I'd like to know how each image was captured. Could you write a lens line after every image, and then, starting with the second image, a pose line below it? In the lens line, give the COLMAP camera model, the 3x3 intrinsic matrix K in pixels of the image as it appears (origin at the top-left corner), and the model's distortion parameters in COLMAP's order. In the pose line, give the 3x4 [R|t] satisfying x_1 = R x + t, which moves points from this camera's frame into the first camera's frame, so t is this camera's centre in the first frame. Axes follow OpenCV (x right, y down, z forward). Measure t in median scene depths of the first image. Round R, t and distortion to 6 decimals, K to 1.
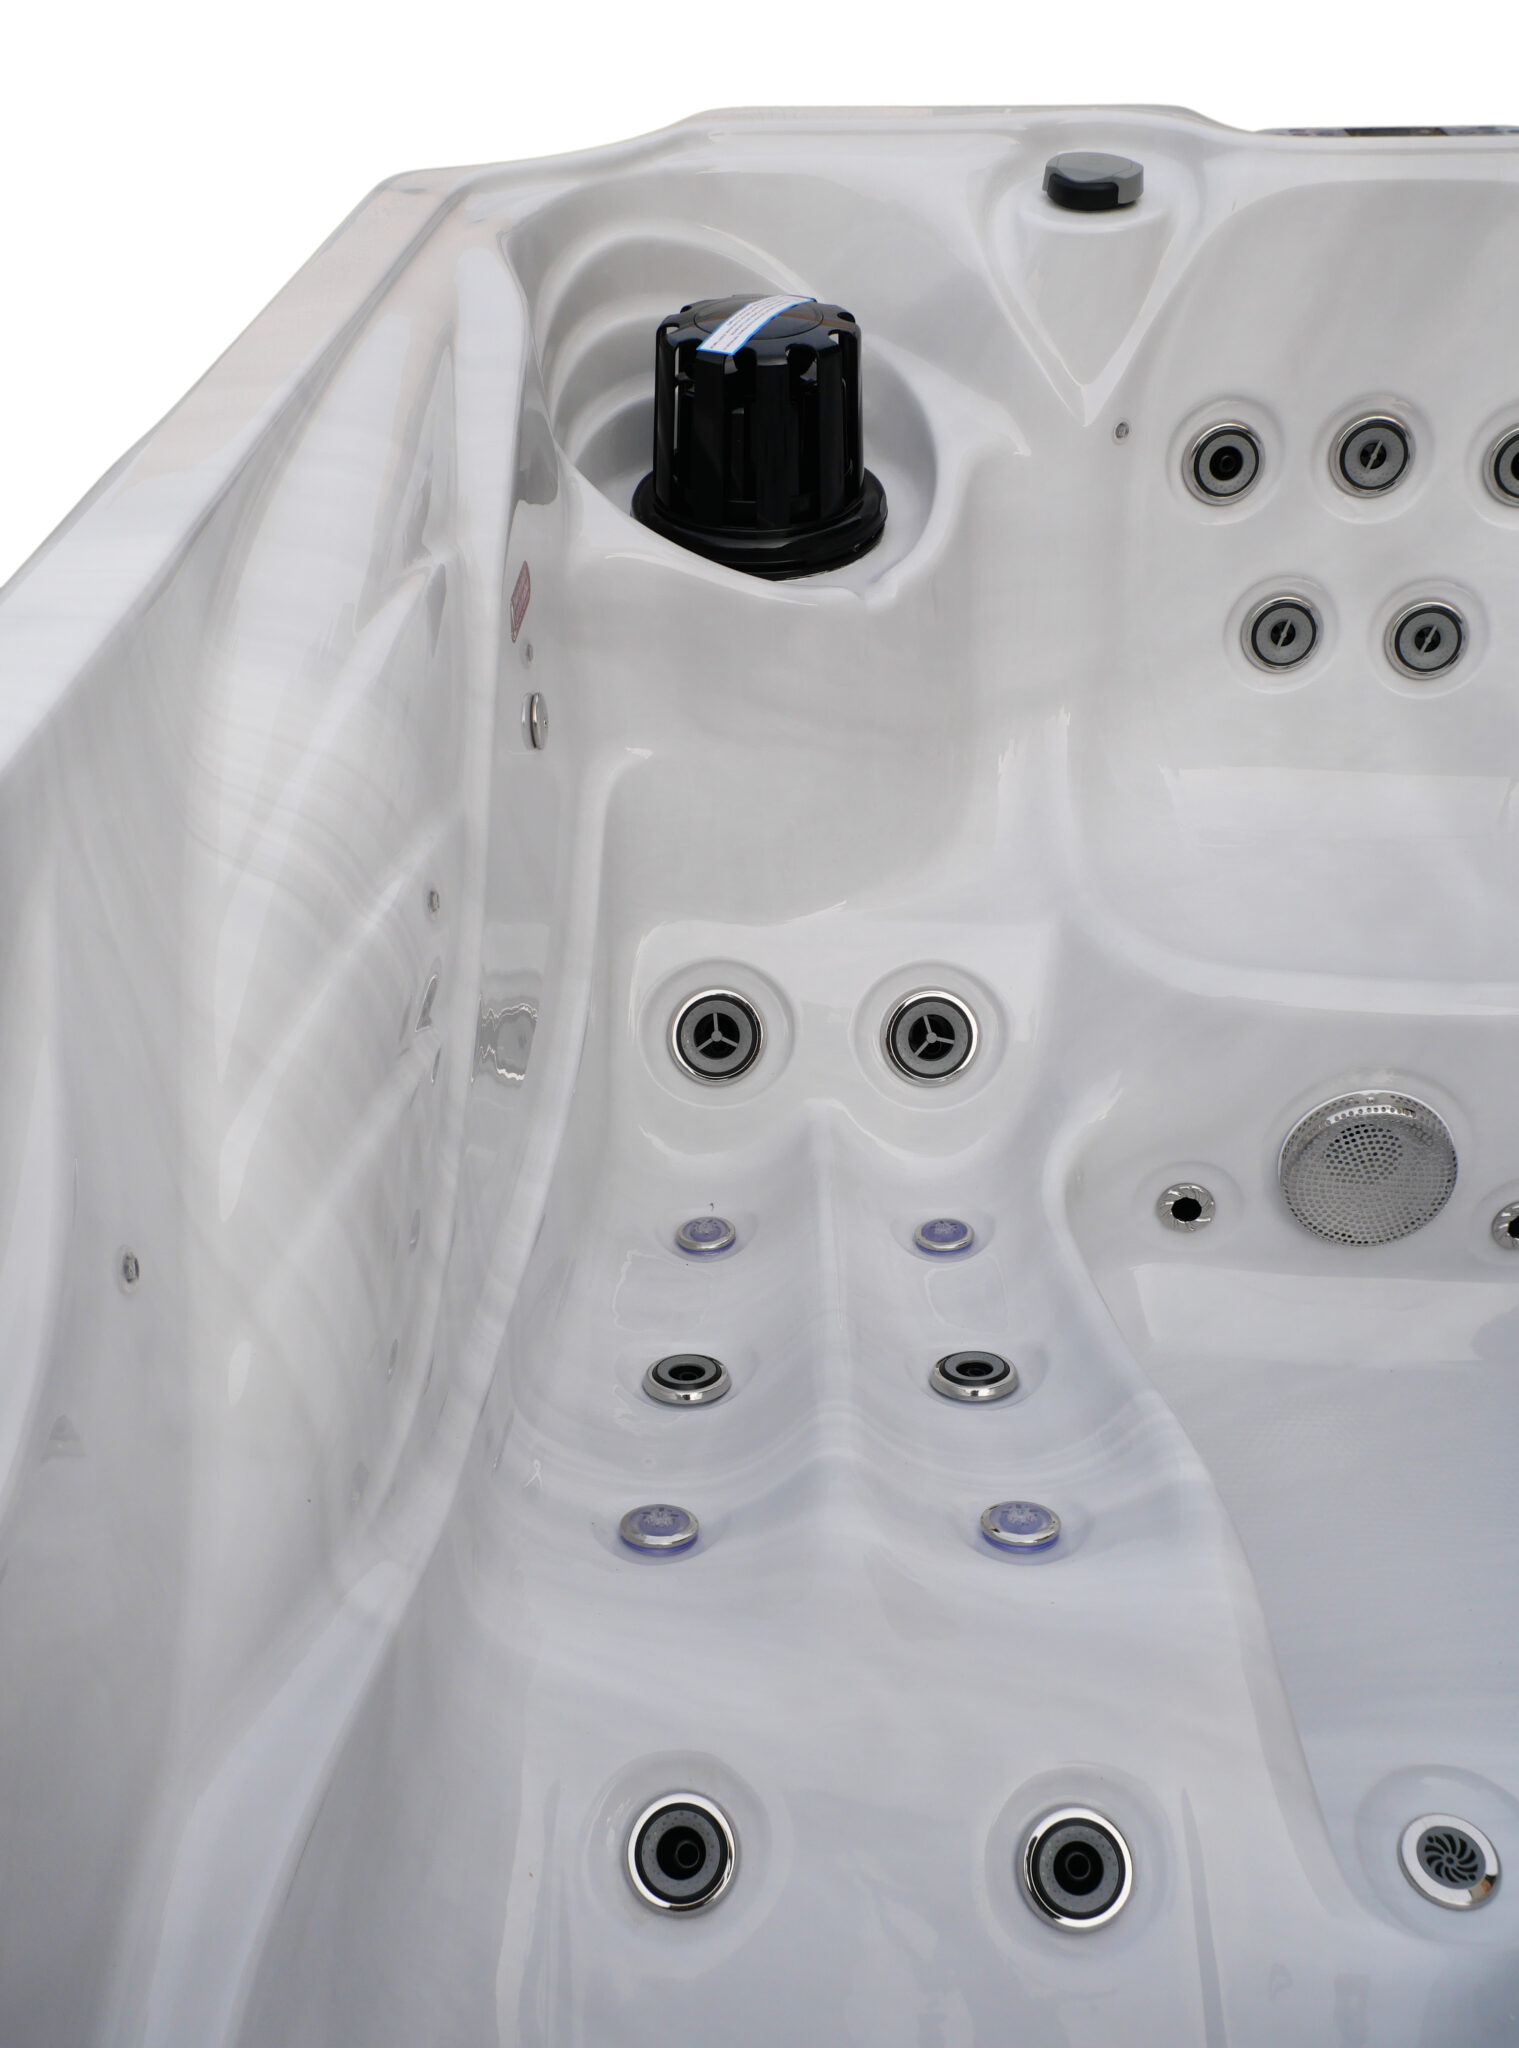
lens RADIAL K [[2027.6, 0, 759.5], [0, 2027.6, 1024.0], [0, 0, 1]] dist [-0.004318, 0.007223]
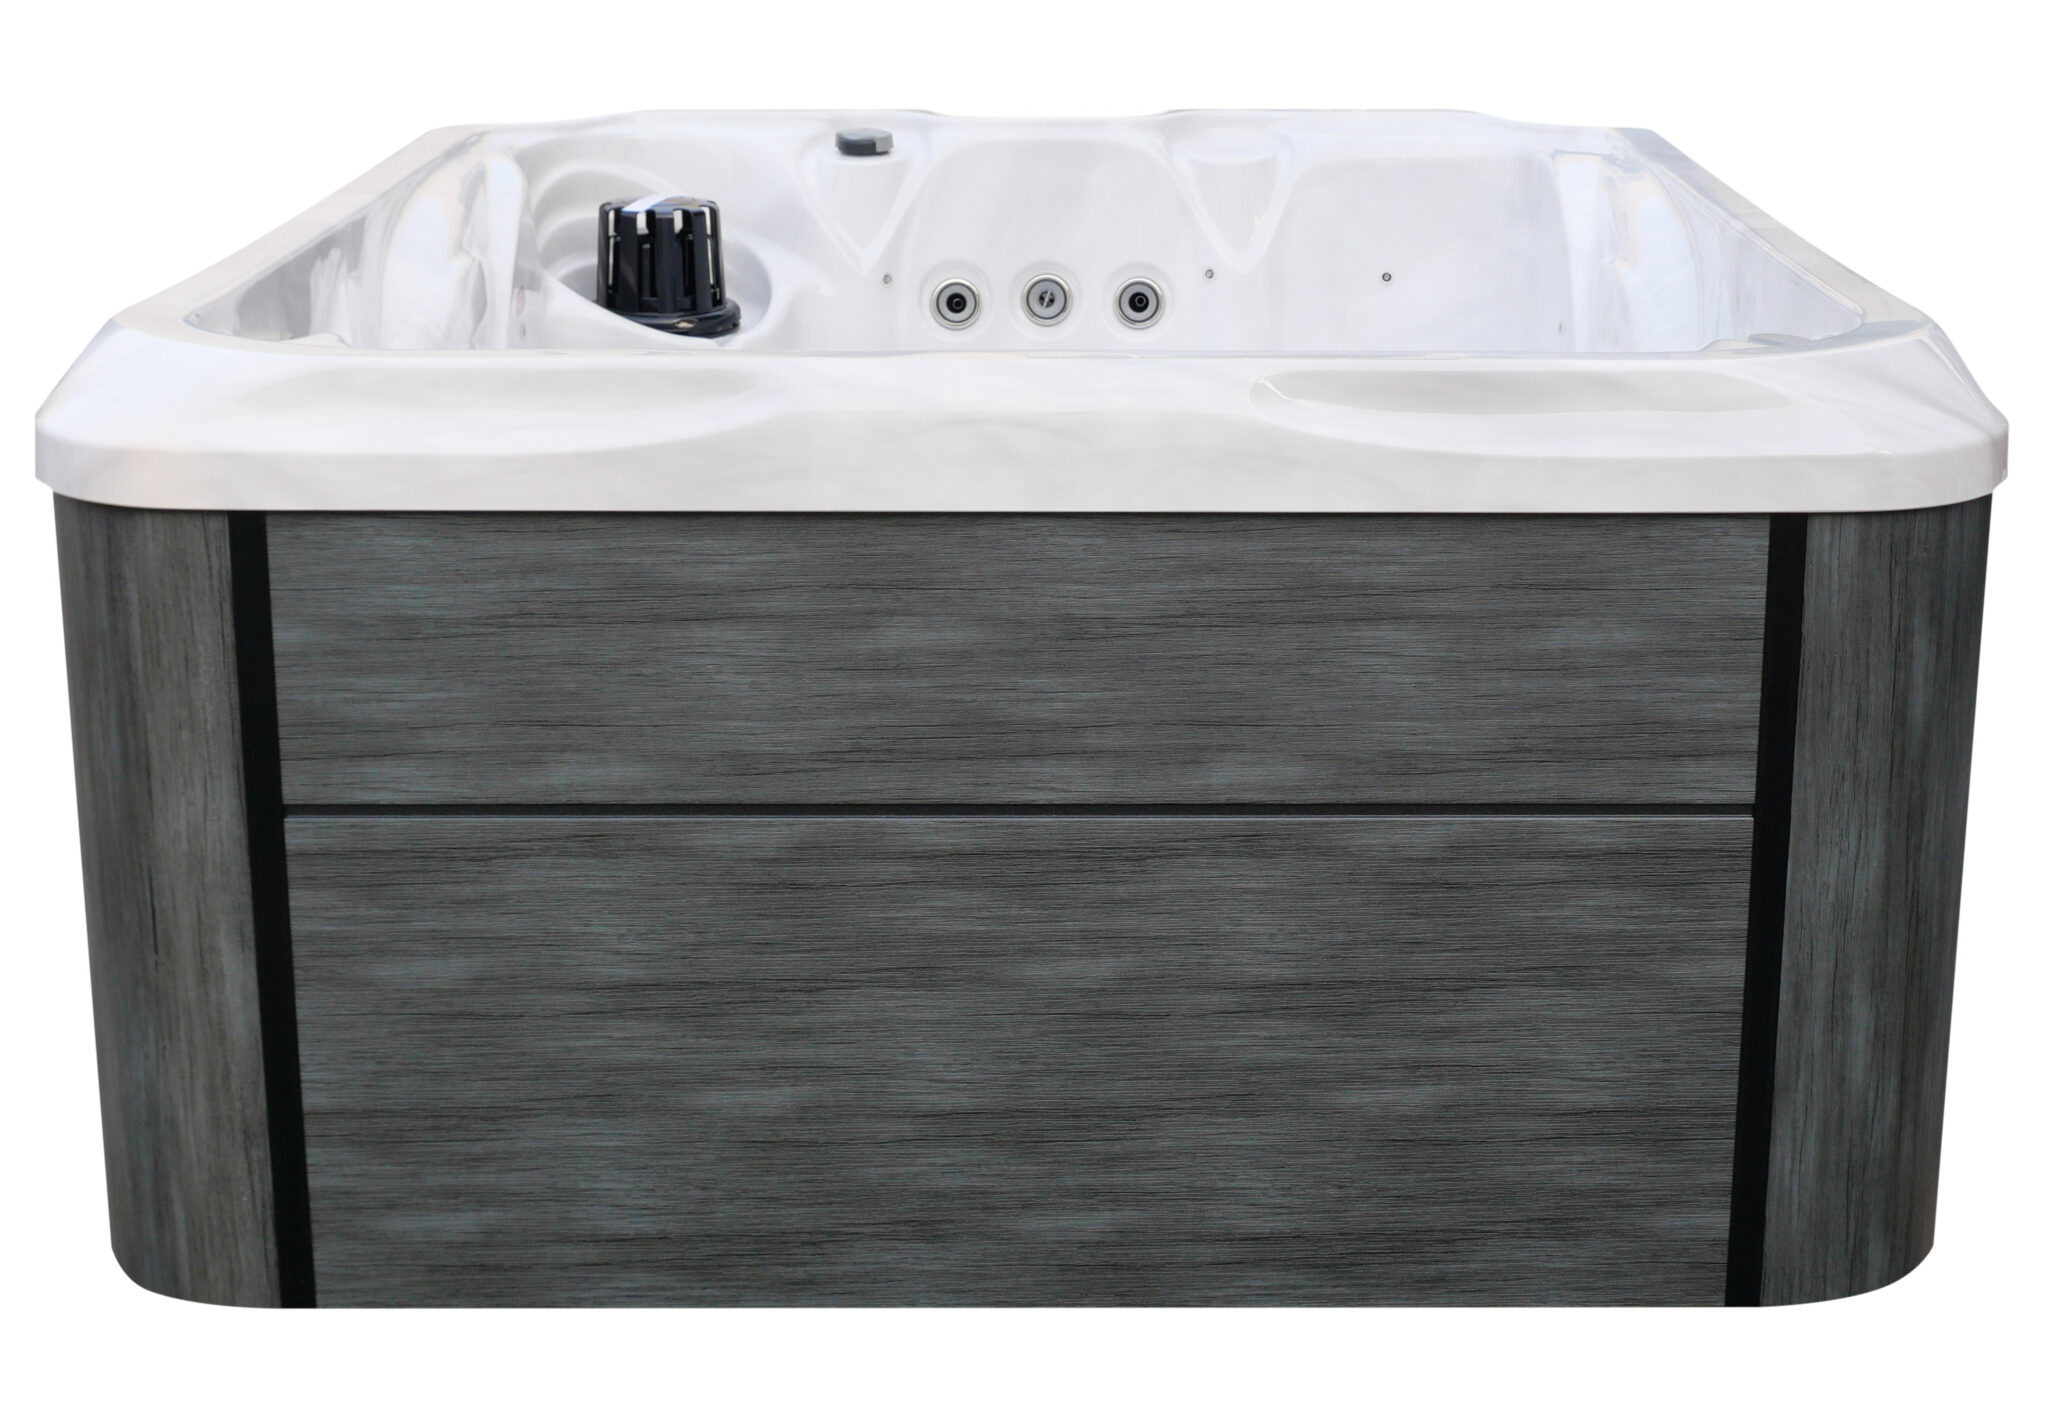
lens RADIAL K [[3398.7, 0, 1160.1], [0, 3398.7, 705.3], [0, 0, 1]] dist [-0.005704, -0.045199]
pose [[0.996234, -0.001876, 0.086680, 0.160597], [0.032003, 0.937122, -0.347533, 1.001730], [-0.080577, 0.348998, 0.933653, -1.479452]]
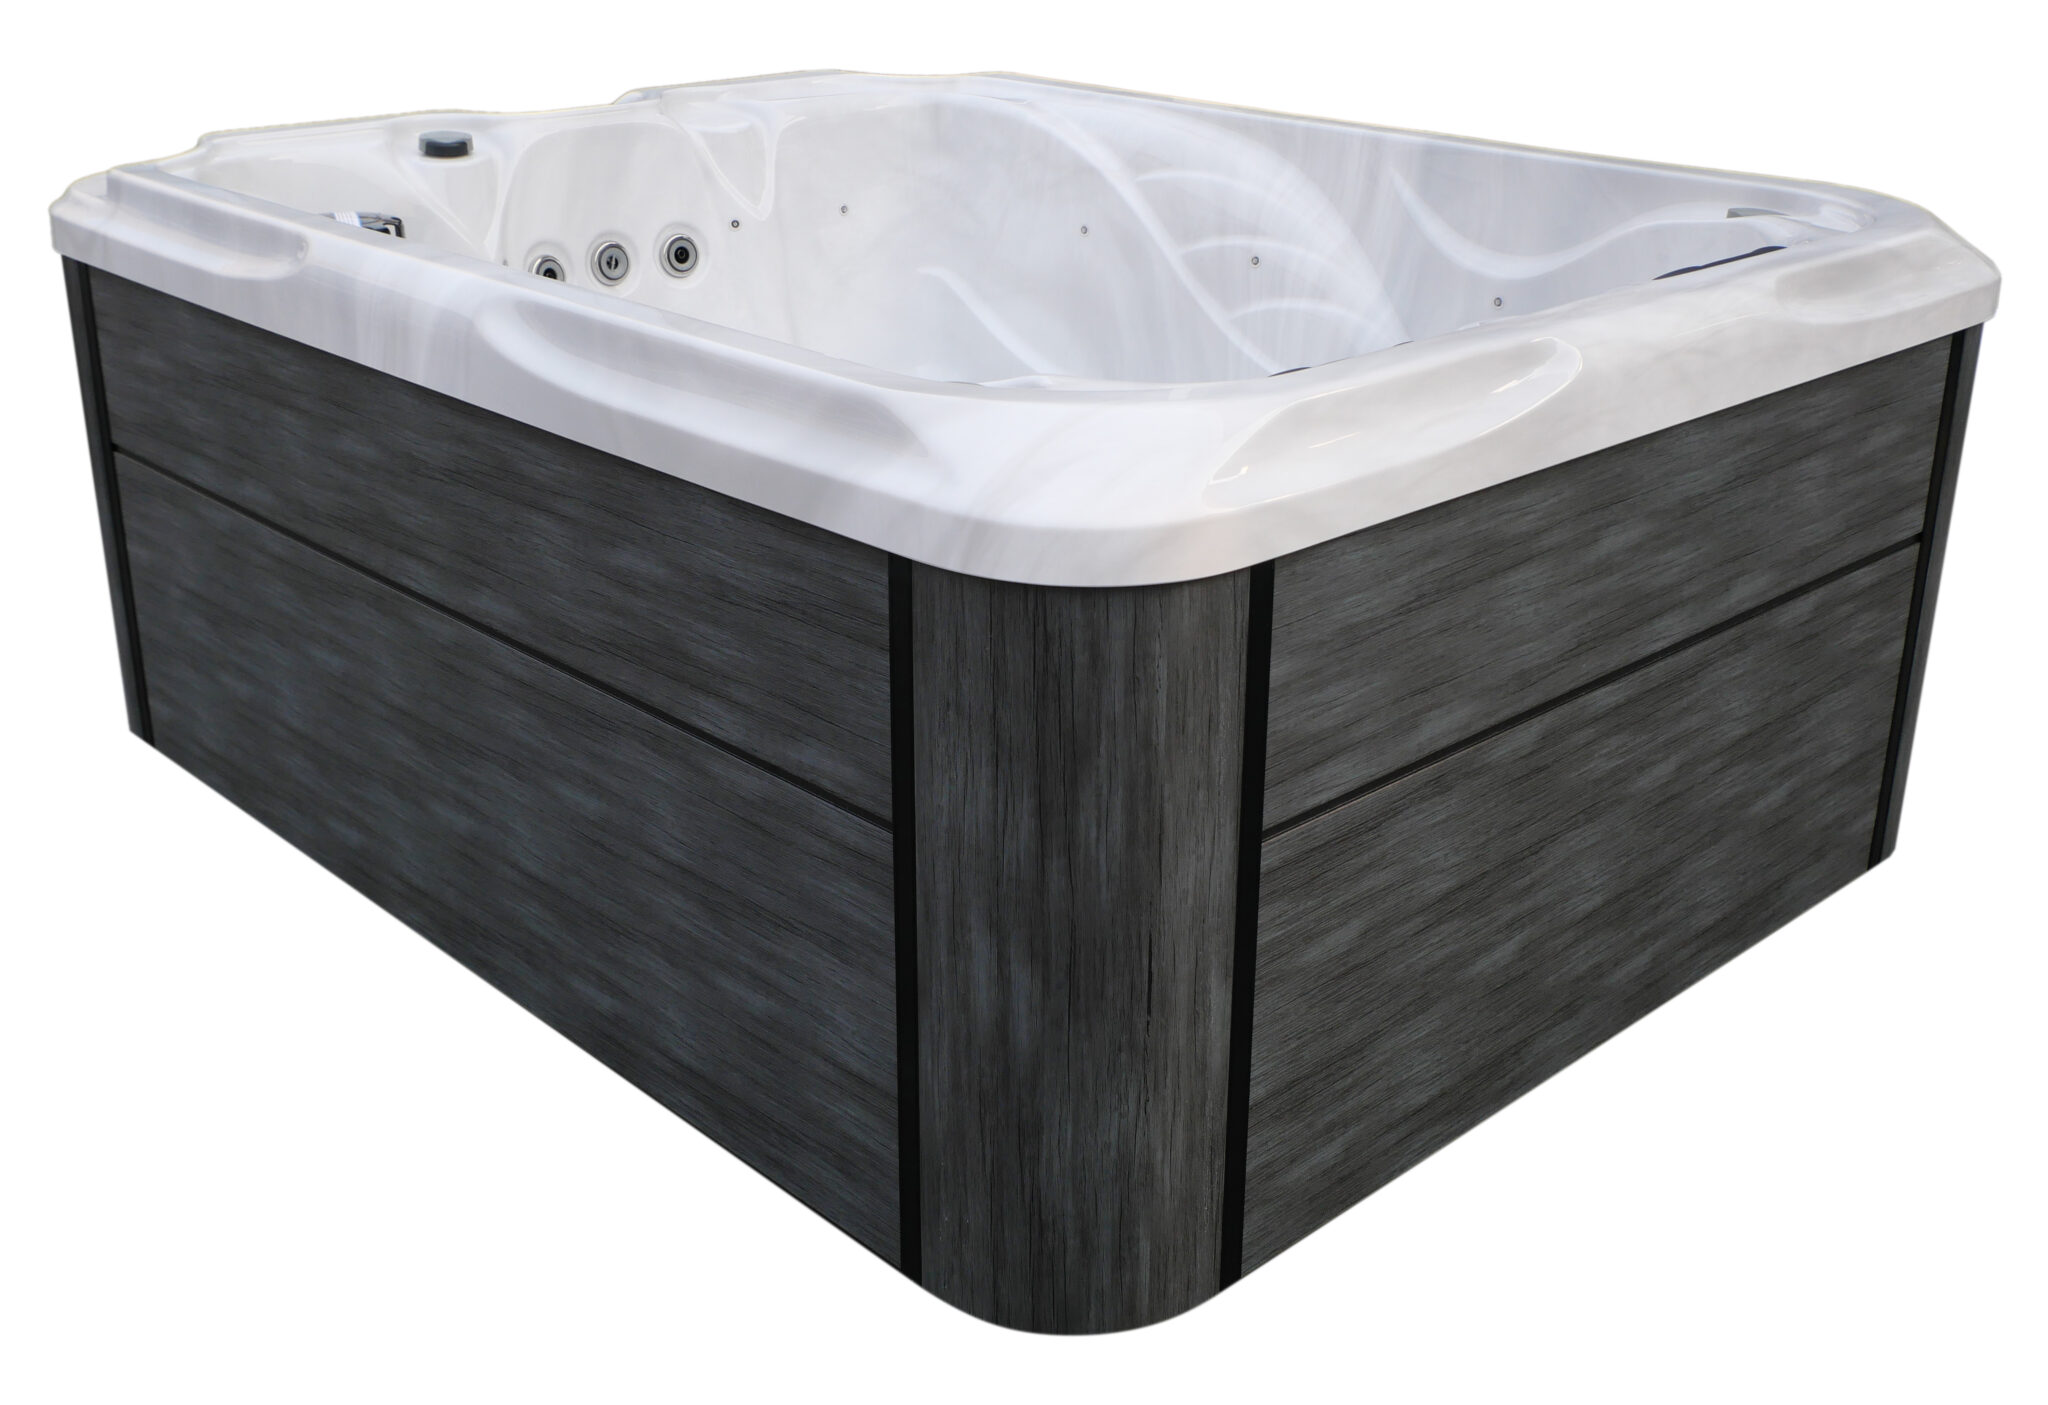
lens RADIAL K [[2198.0, 0, 986.5], [0, 2198.0, 635.1], [0, 0, 1]] dist [-0.001325, 0.008808]
pose [[0.680900, -0.241577, 0.691386, -0.999802], [0.417791, 0.903482, -0.095768, 0.392194], [-0.601520, 0.354063, 0.716110, -0.587204]]
